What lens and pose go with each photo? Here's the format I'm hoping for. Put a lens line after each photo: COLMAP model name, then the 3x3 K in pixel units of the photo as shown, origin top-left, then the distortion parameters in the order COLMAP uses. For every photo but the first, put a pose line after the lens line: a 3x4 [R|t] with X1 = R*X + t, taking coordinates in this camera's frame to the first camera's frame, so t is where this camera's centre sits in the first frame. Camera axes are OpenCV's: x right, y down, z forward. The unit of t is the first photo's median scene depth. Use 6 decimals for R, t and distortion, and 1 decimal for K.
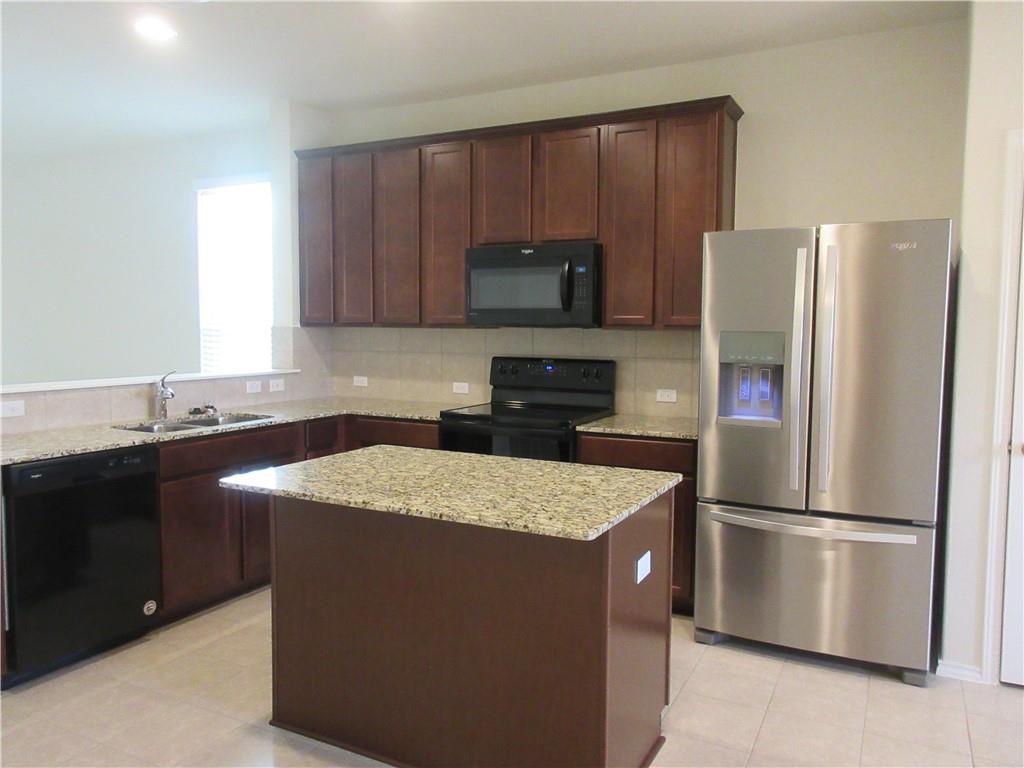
lens RADIAL K [[752.5, 0, 512.0], [0, 752.5, 384.0], [0, 0, 1]] dist [0.006757, 0.001553]
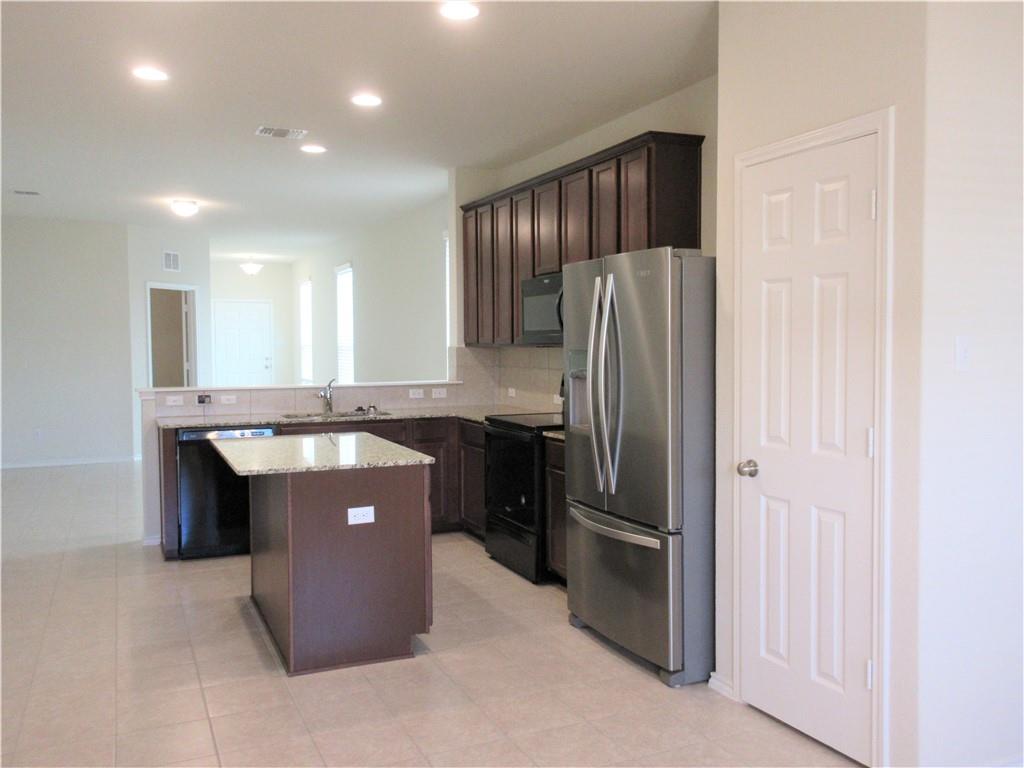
lens RADIAL K [[855.7, 0, 512.0], [0, 855.7, 384.0], [0, 0, 1]] dist [0.006560, 0.010543]
pose [[0.788534, 0.020001, -0.614666, 0.696190], [-0.036419, 0.999236, -0.014207, 0.002289], [0.613912, 0.033588, 0.788660, -0.059298]]
